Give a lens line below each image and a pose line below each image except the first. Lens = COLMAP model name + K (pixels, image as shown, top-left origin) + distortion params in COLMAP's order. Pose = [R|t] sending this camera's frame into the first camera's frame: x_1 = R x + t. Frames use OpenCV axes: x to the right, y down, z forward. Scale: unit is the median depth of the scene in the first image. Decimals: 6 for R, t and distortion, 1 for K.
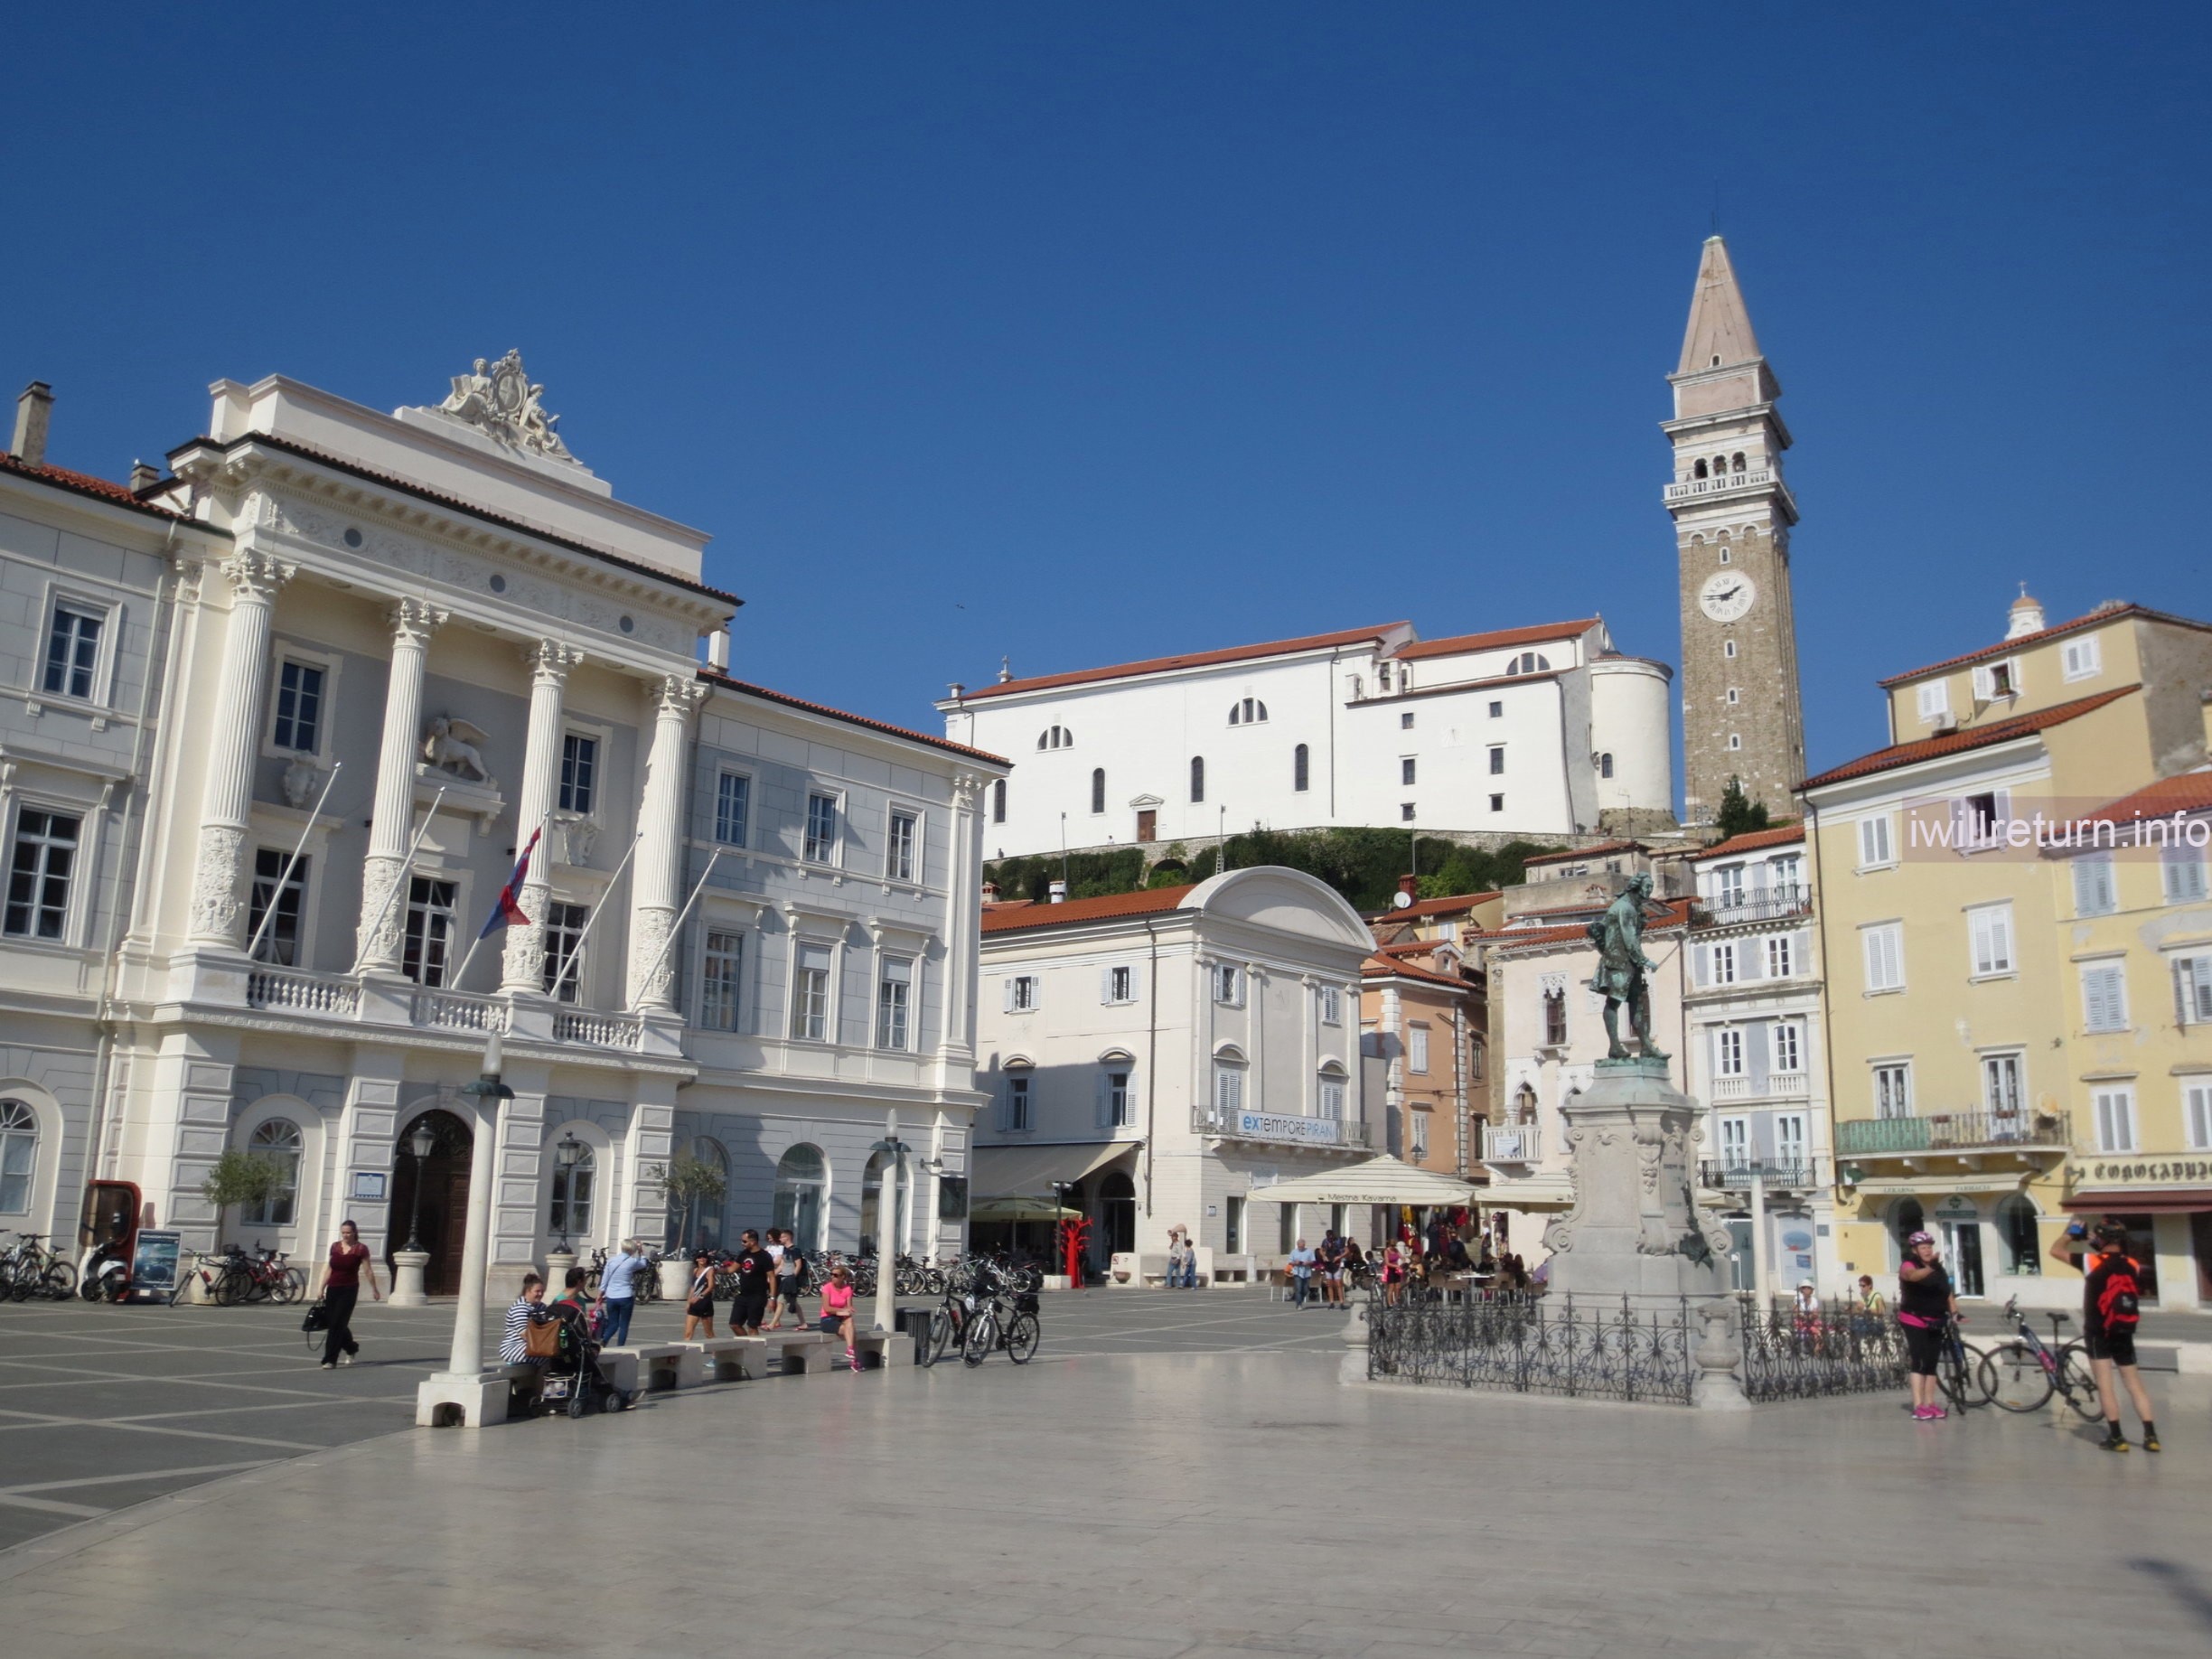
lens RADIAL K [[1974.8, 0, 1111.3], [0, 1974.8, 828.5], [0, 0, 1]] dist [0.003344, 0.005145]
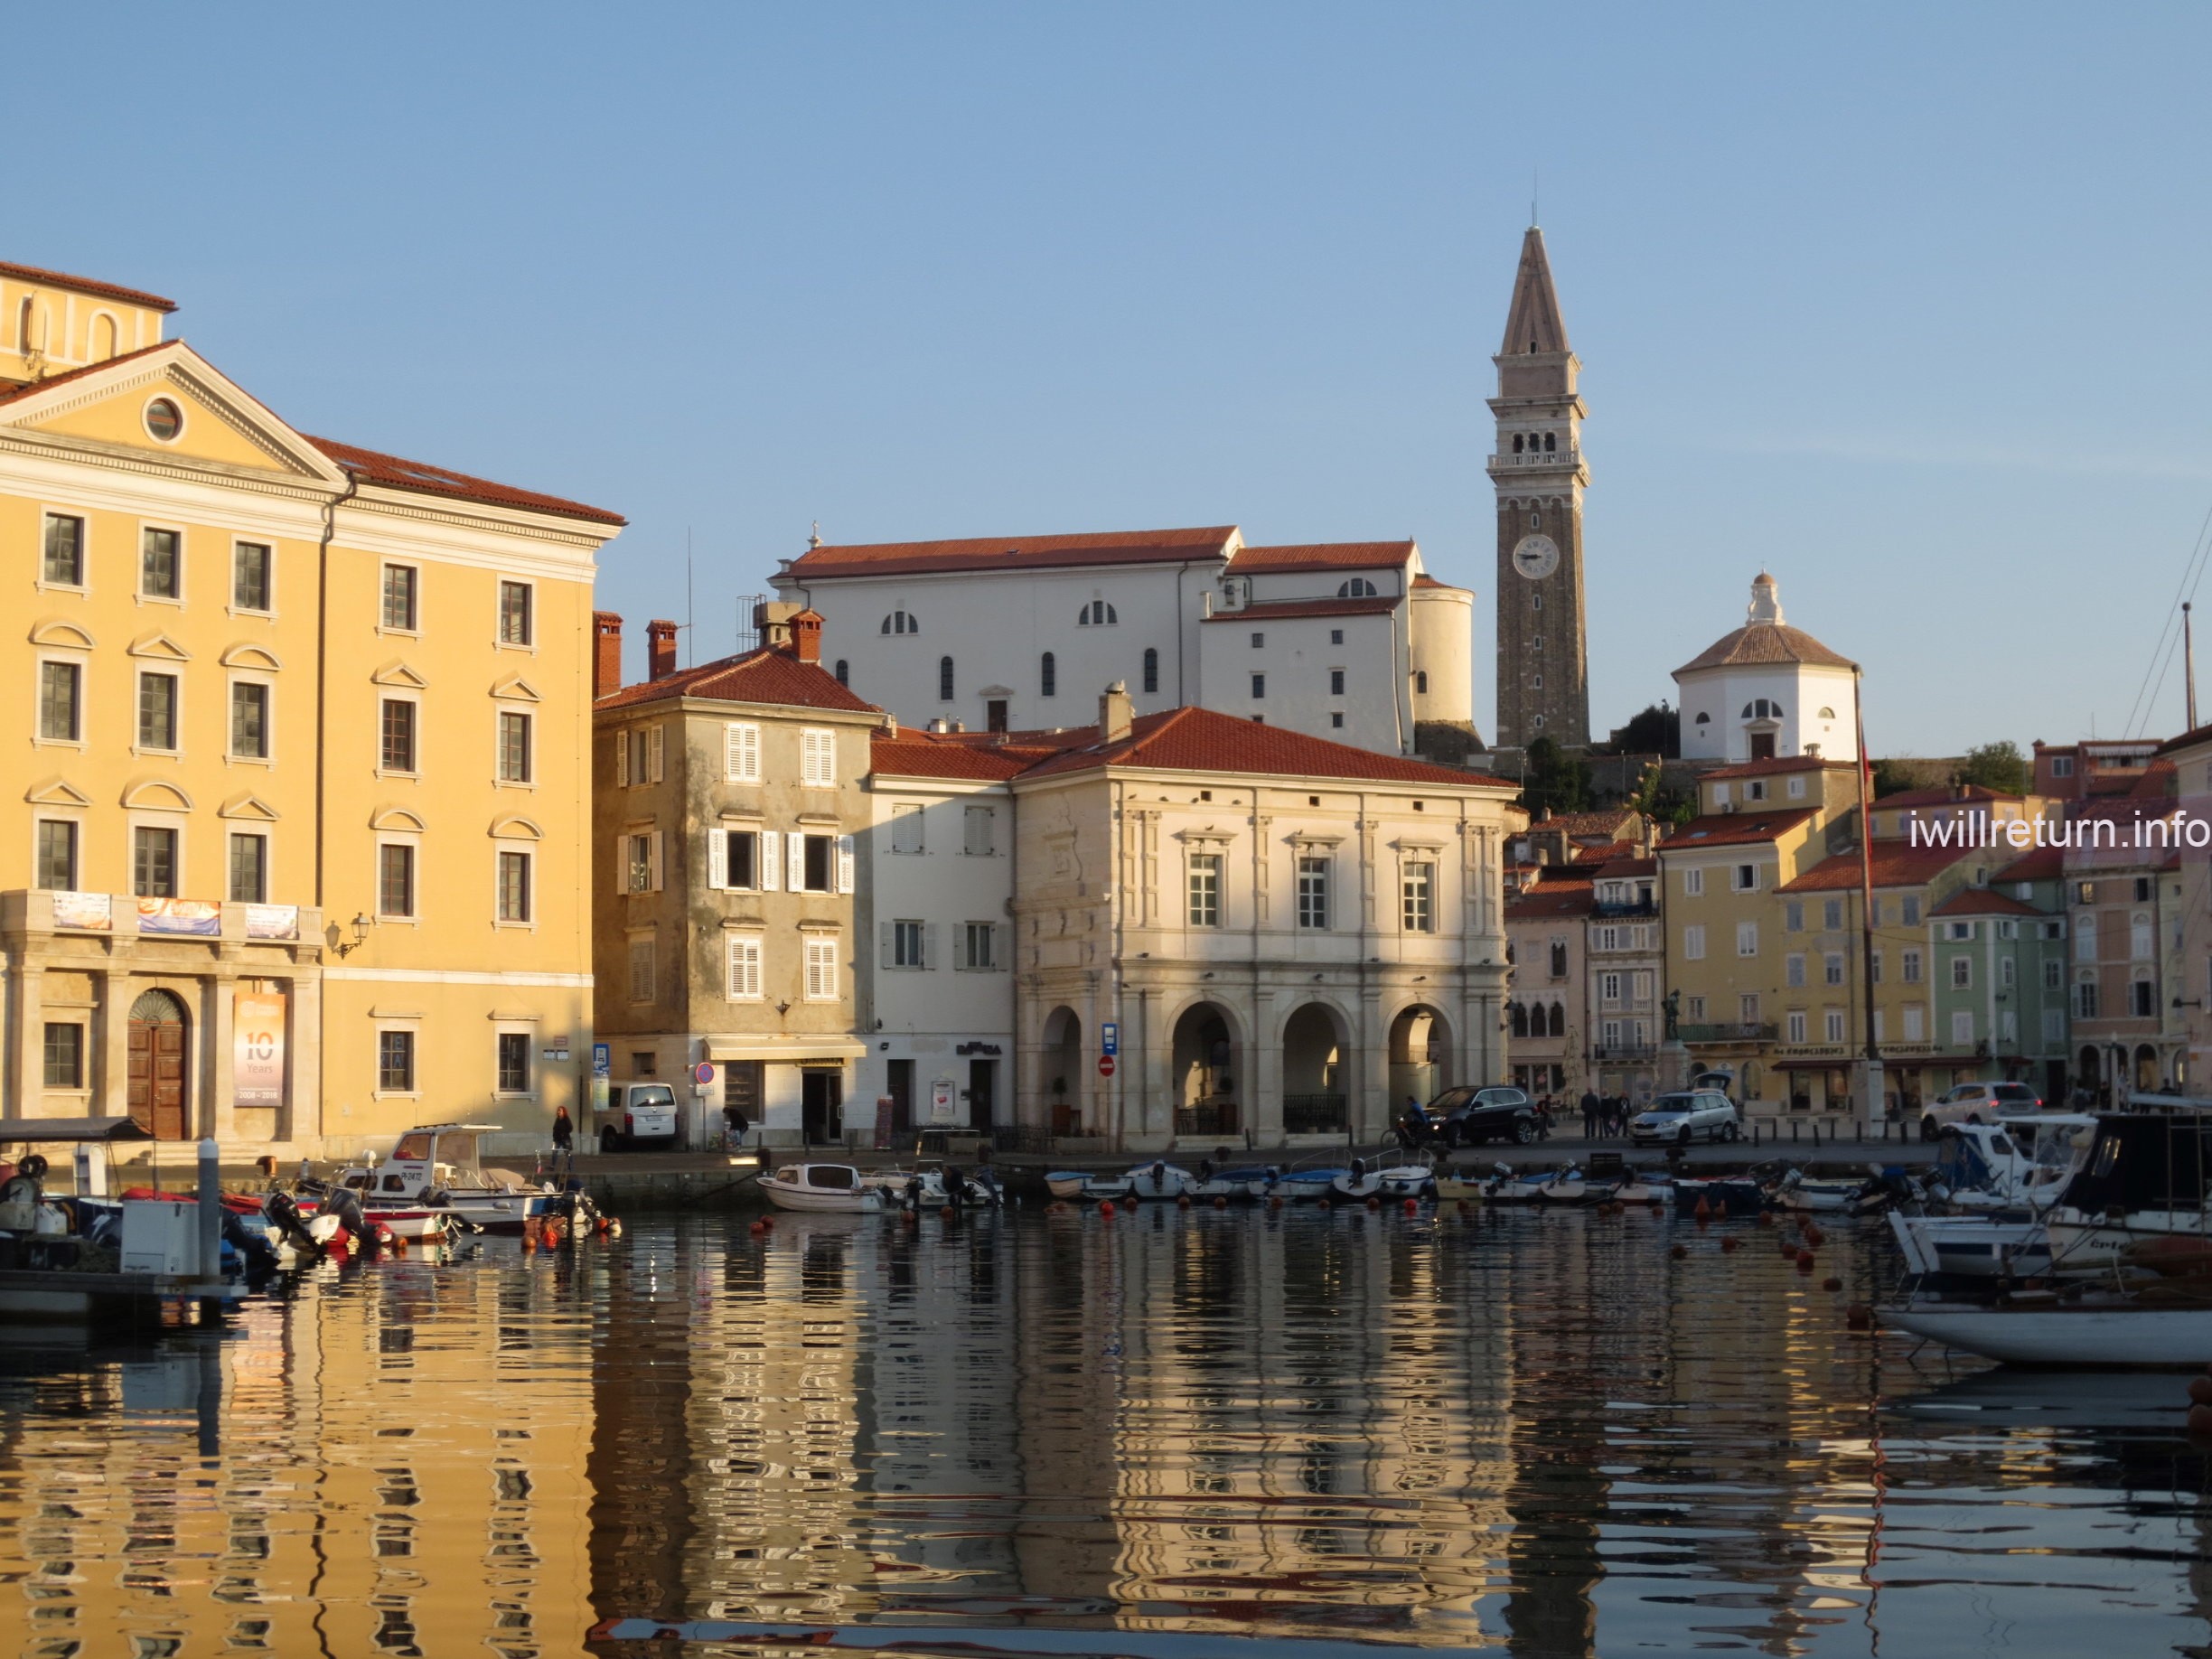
lens RADIAL K [[3388.4, 0, 1105.2], [0, 3388.4, 830.7], [0, 0, 1]] dist [-0.032907, 0.000000]
pose [[0.967634, 0.001074, 0.252357, -0.426258], [-0.032952, 0.991968, 0.122125, -0.181735], [-0.250199, -0.126488, 0.959897, -0.859042]]
